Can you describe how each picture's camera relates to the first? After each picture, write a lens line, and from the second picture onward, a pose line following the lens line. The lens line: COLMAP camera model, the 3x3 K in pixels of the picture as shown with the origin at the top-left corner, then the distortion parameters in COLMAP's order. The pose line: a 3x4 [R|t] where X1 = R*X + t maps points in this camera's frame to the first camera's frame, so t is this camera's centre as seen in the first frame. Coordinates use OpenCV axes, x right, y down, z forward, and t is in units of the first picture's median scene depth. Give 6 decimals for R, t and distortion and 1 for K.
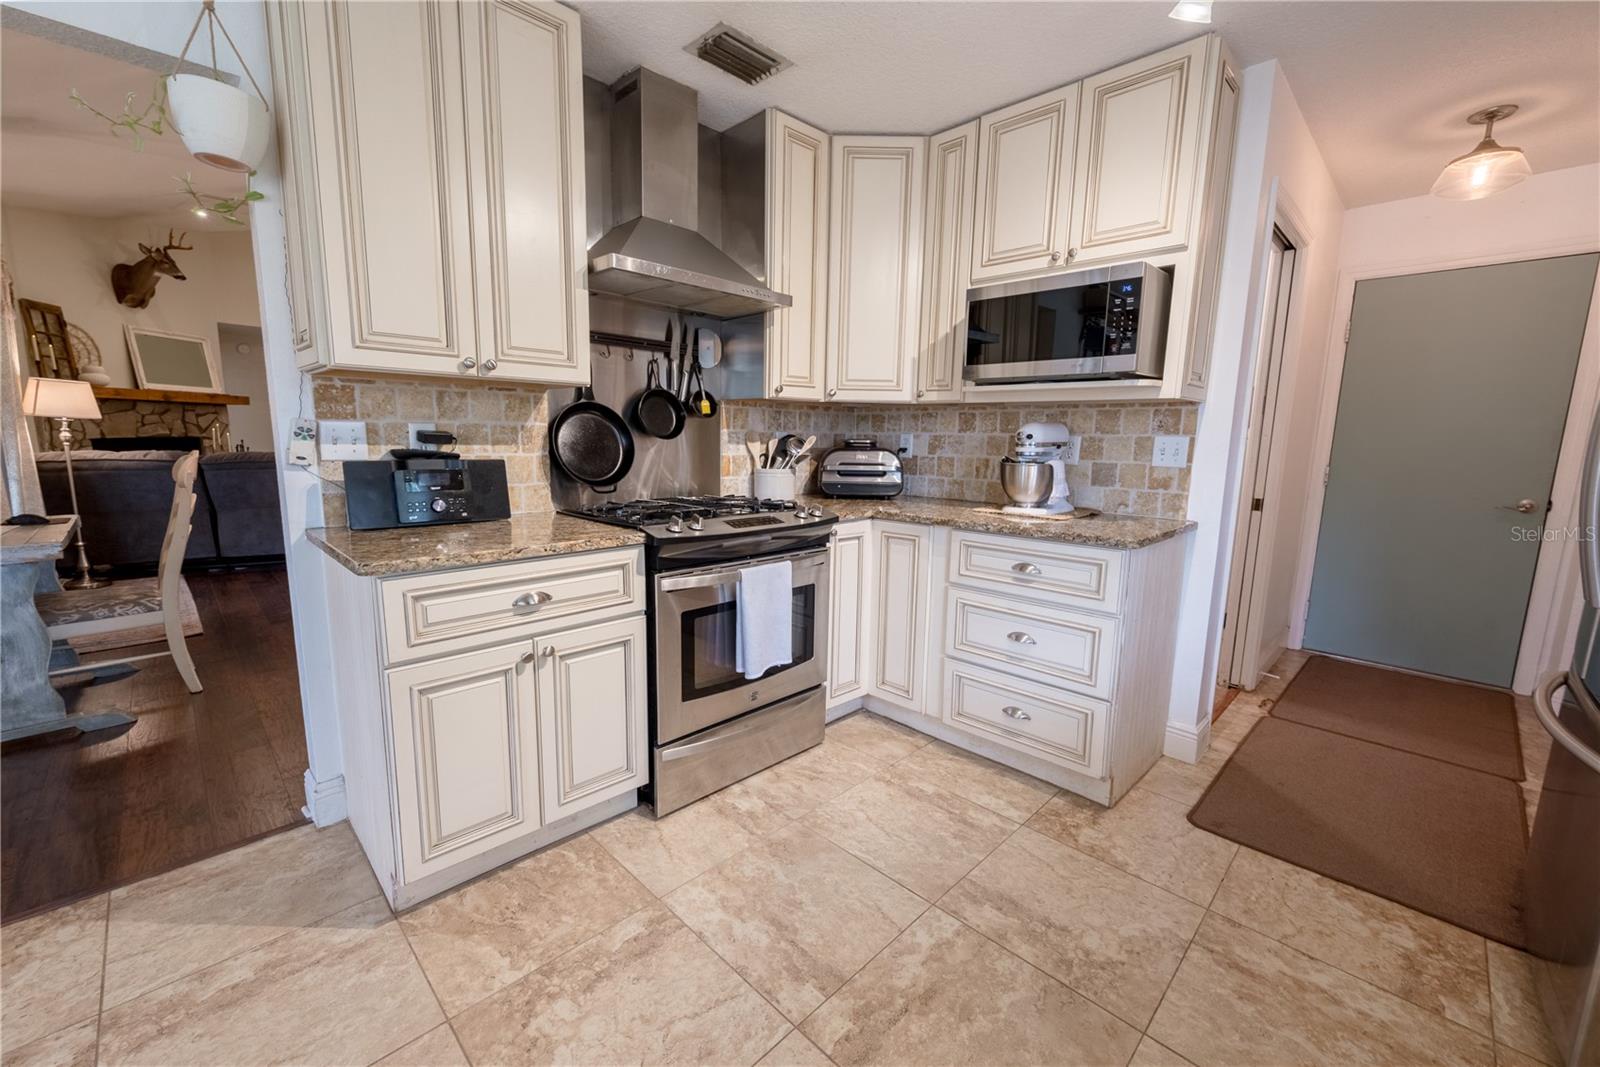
lens RADIAL K [[625.7, 0, 801.8], [0, 625.7, 530.8], [0, 0, 1]] dist [-0.000722, 0.000197]
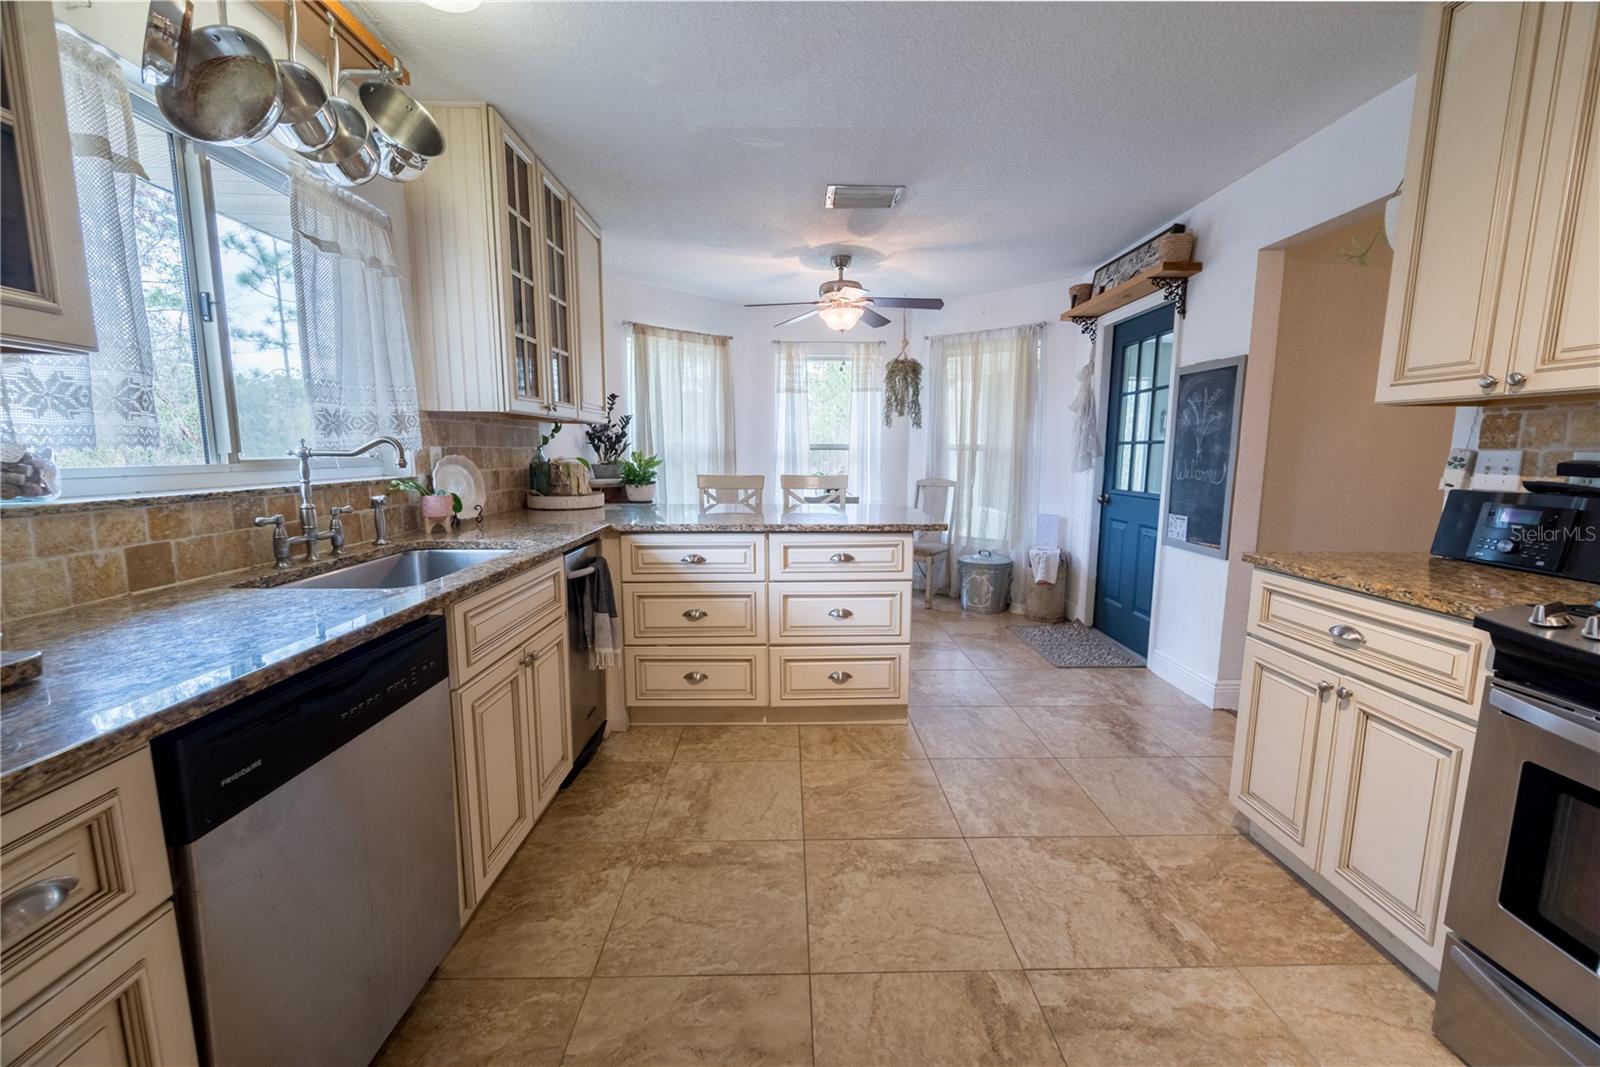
lens RADIAL K [[625.7, 0, 801.8], [0, 625.7, 530.8], [0, 0, 1]] dist [-0.000722, 0.000197]
pose [[-0.687908, 0.074035, -0.722012, 0.753700], [-0.128242, 0.966734, 0.221313, -0.134431], [0.714378, 0.244835, -0.655530, 0.917127]]
